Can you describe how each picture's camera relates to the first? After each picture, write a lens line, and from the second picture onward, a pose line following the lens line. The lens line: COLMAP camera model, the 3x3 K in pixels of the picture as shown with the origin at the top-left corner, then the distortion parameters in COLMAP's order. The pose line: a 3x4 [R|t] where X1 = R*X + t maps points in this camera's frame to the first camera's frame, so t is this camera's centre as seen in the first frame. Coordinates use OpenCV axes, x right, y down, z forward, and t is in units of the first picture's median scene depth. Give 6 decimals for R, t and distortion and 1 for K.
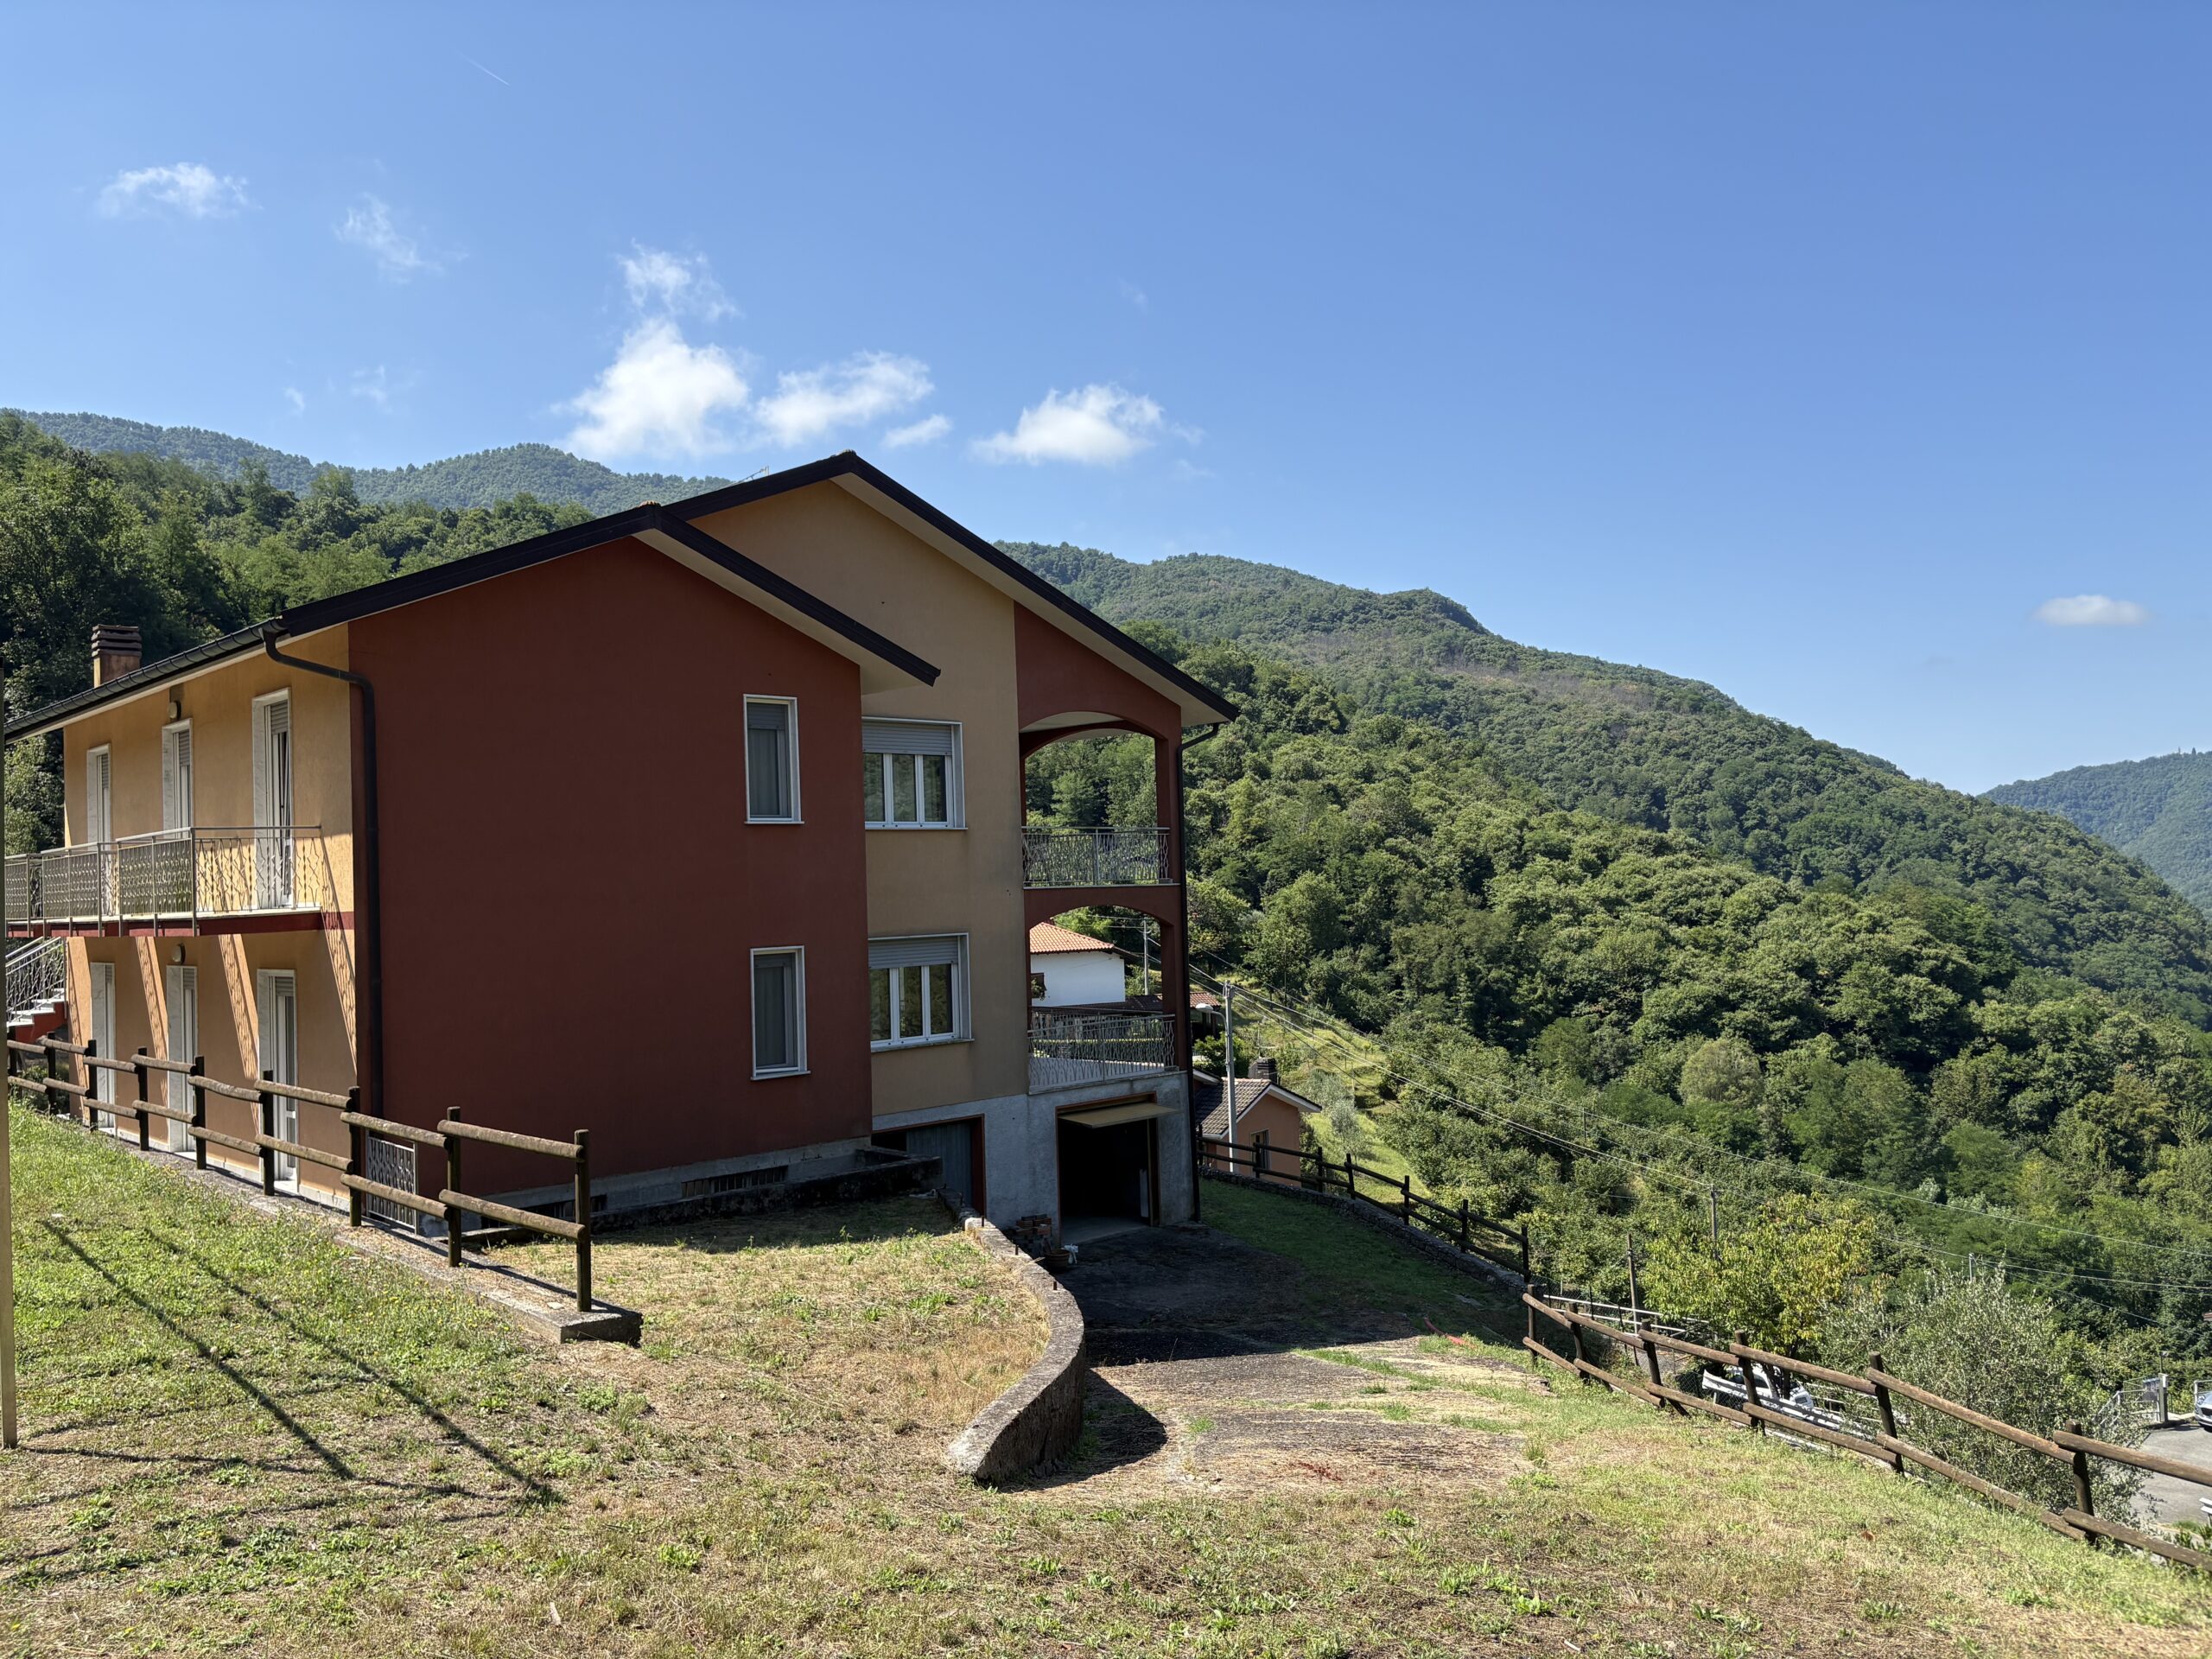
lens RADIAL K [[1663.4, 0, 1109.4], [0, 1663.4, 831.5], [0, 0, 1]] dist [0.066284, -0.082545]
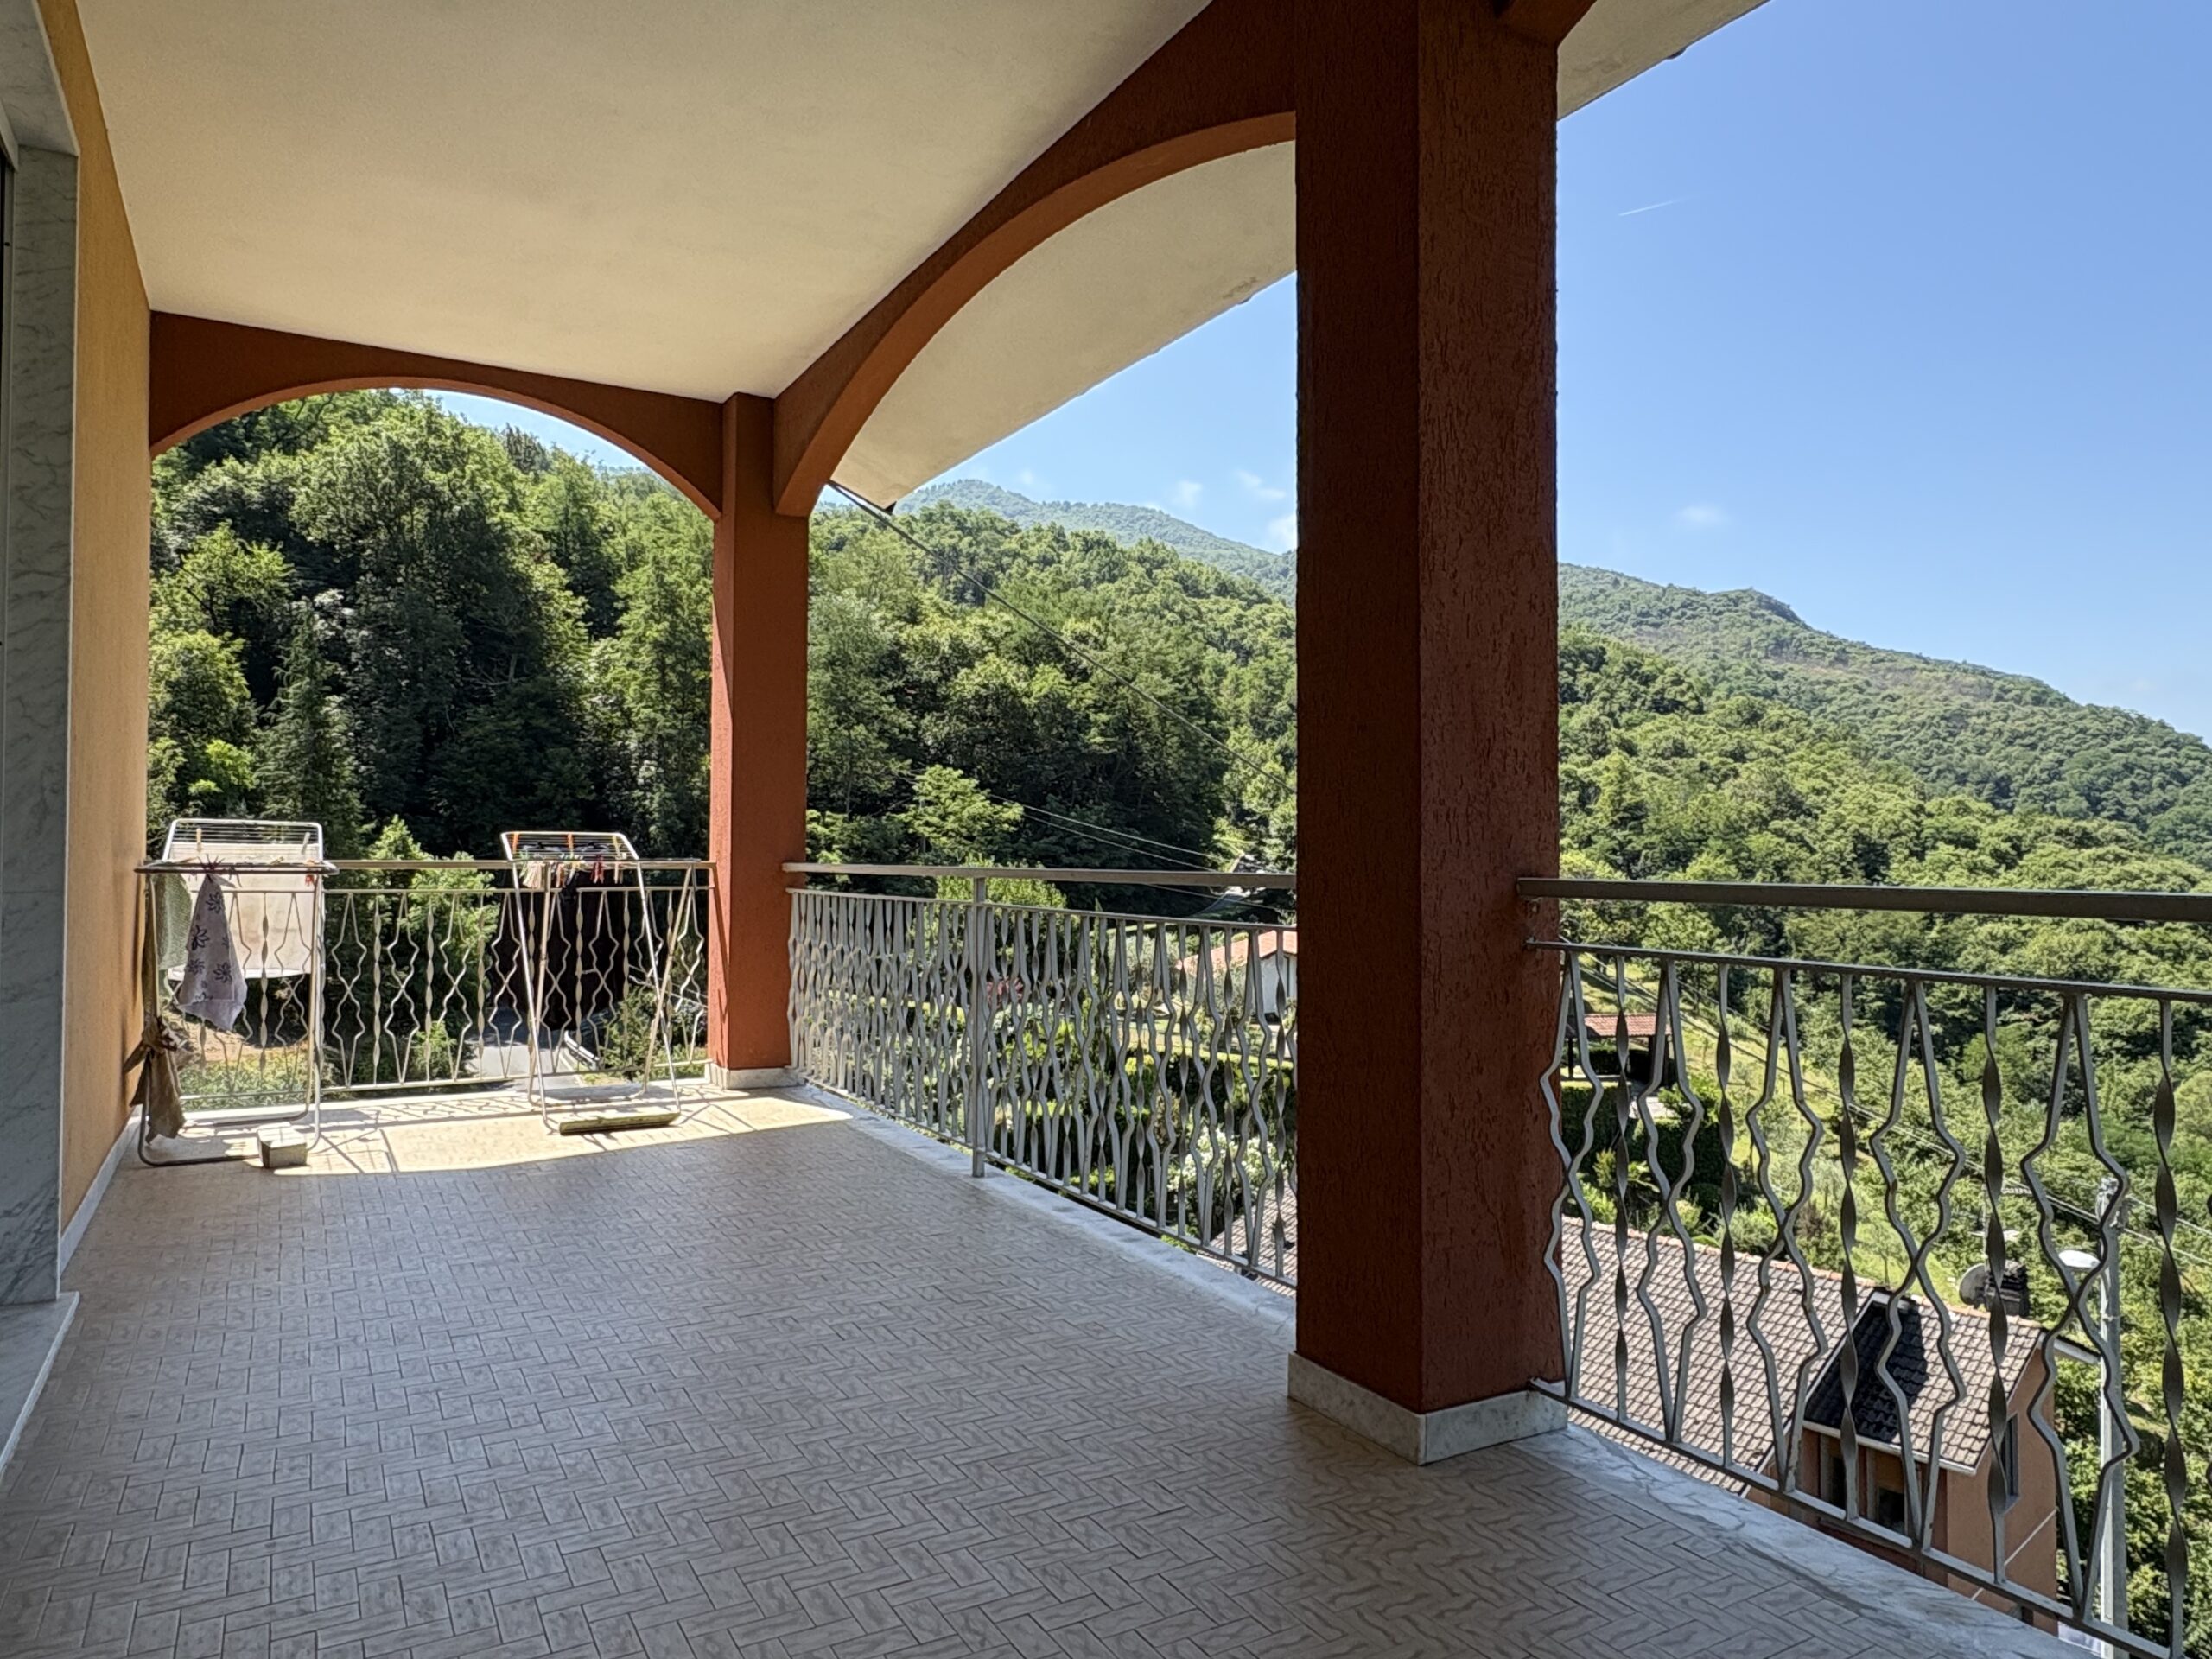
lens RADIAL K [[1407.2, 0, 1108.5], [0, 1407.2, 818.3], [0, 0, 1]] dist [0.001588, 0.001082]
pose [[0.973471, 0.028509, -0.227025, -0.028374], [-0.025802, 0.999556, 0.014883, 0.001048], [0.227349, -0.008630, 0.973775, 0.194220]]
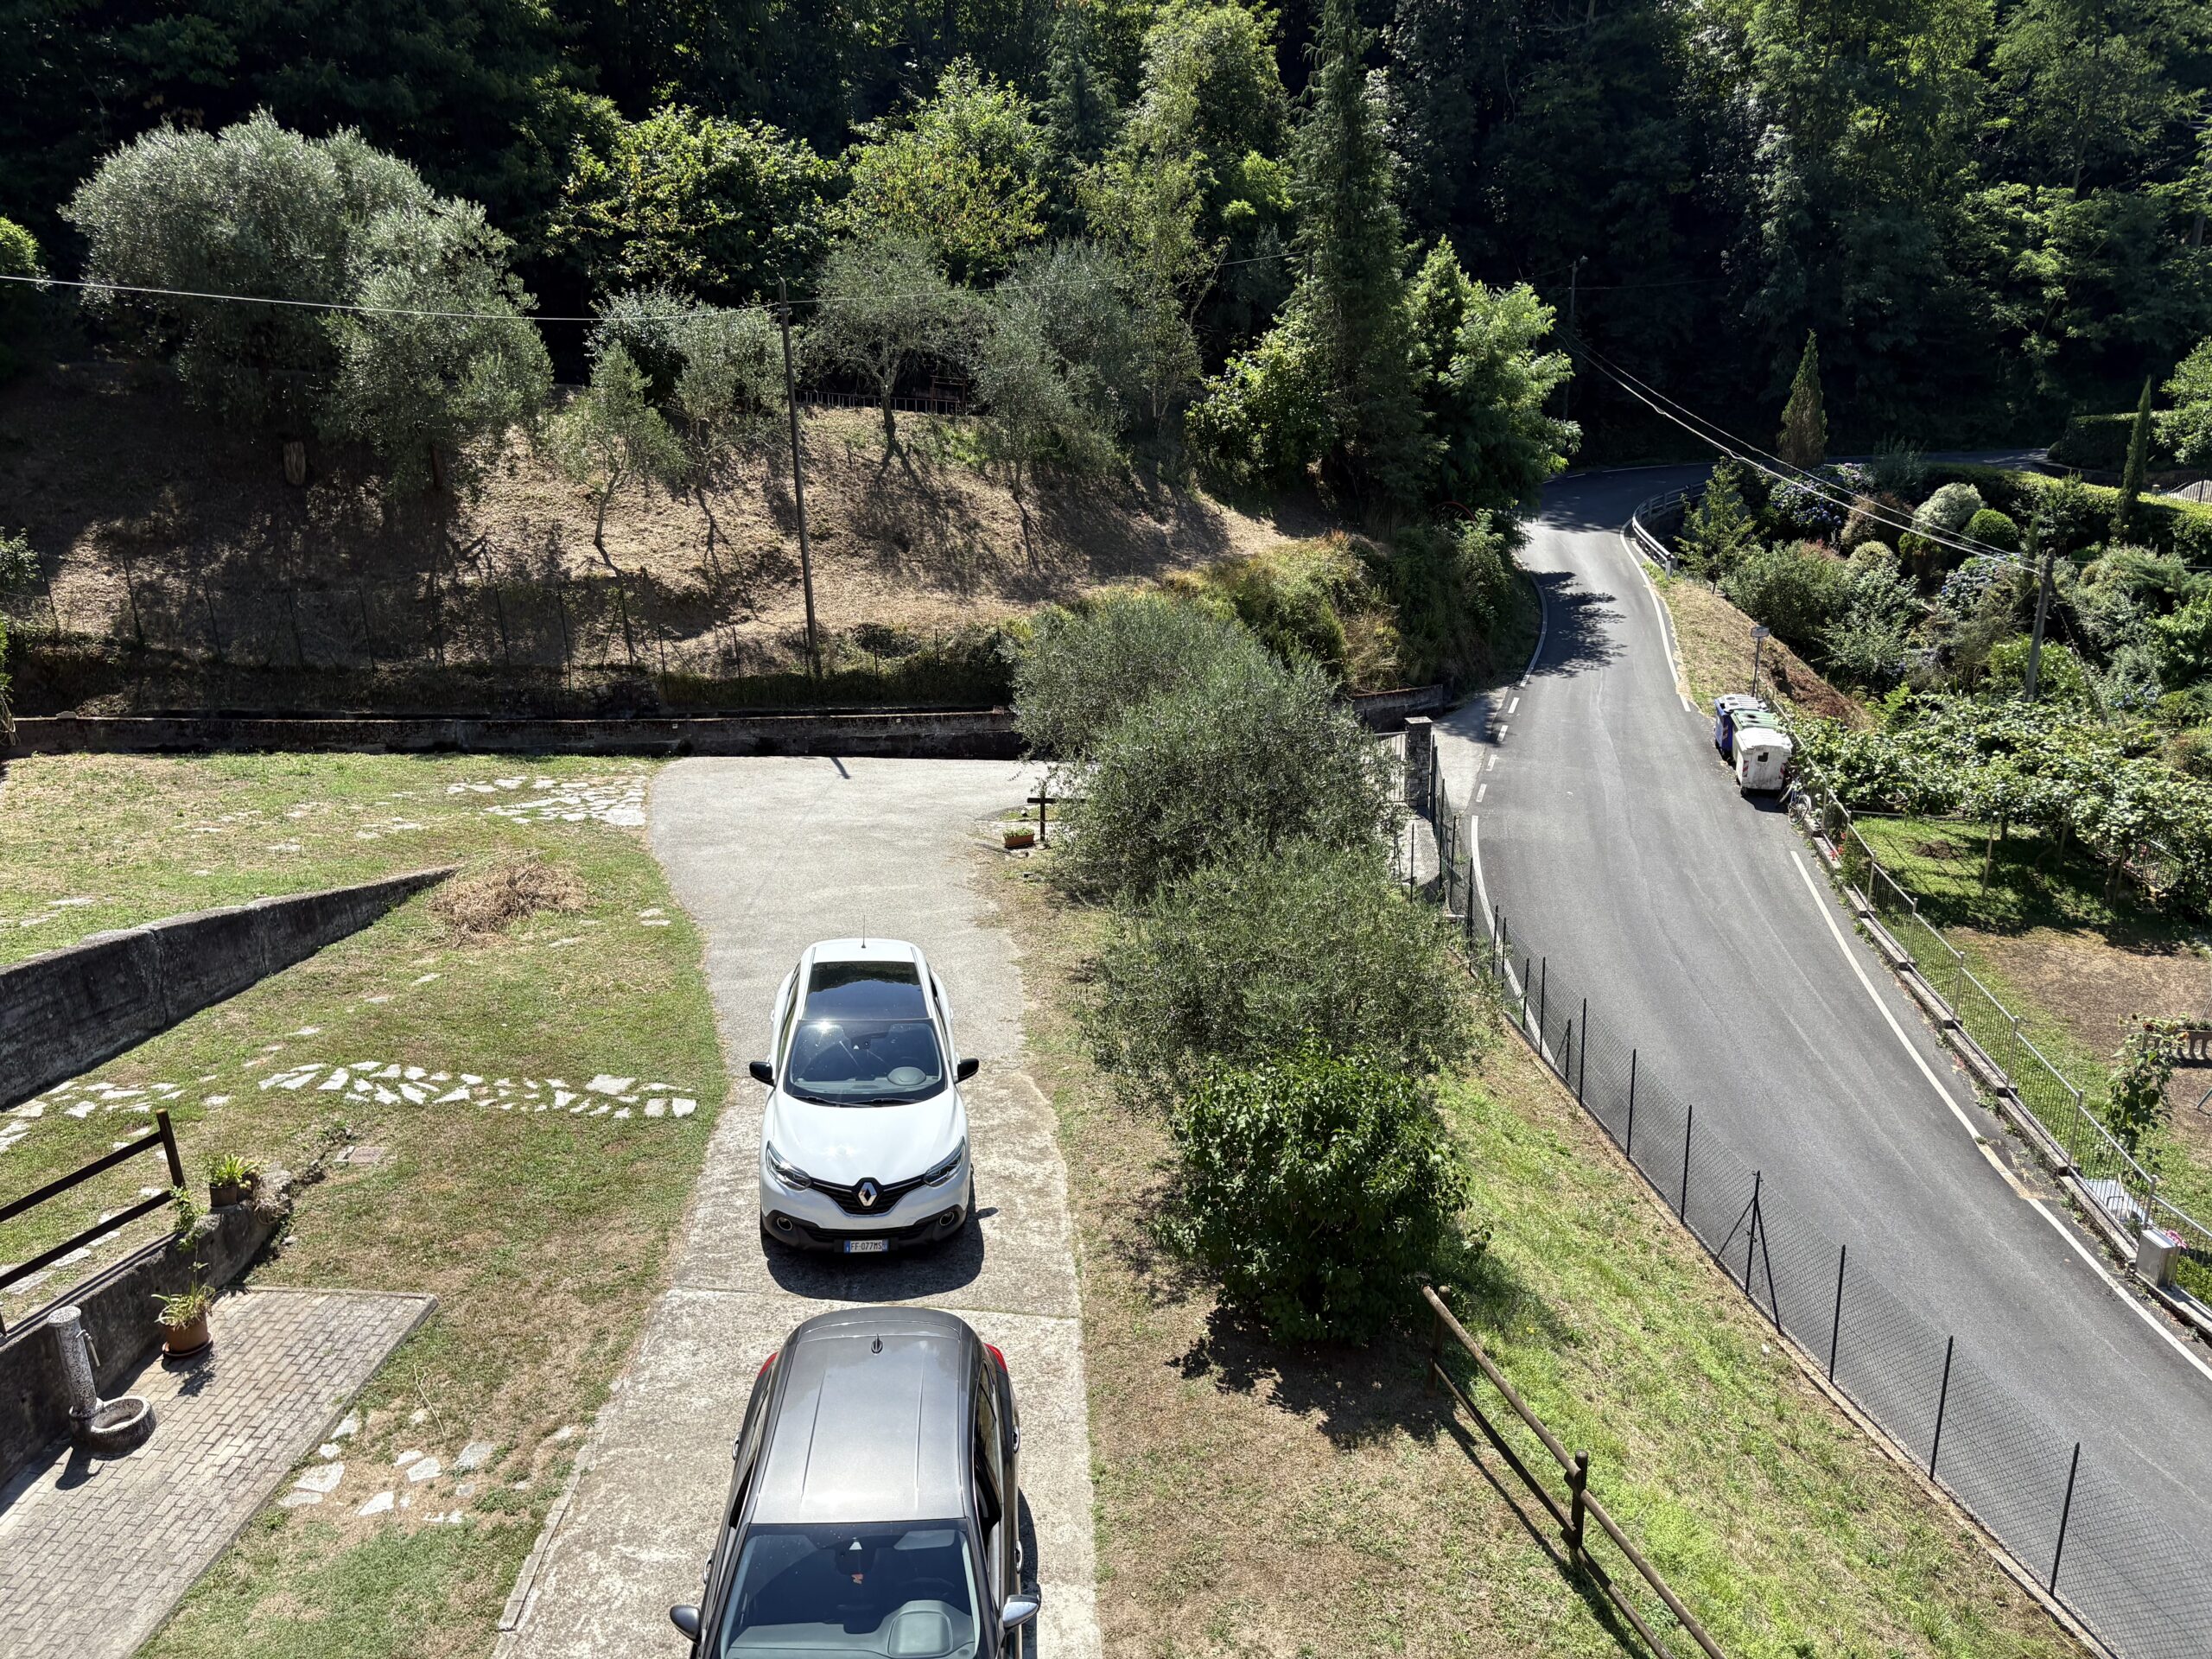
lens RADIAL K [[1683.7, 0, 1056.5], [0, 1683.7, 883.9], [0, 0, 1]] dist [-0.007786, -0.008130]
pose [[0.614063, 0.278221, -0.738593, -0.049086], [0.046145, 0.921551, 0.385505, -0.002768], [0.787907, -0.270806, 0.553052, 0.220007]]
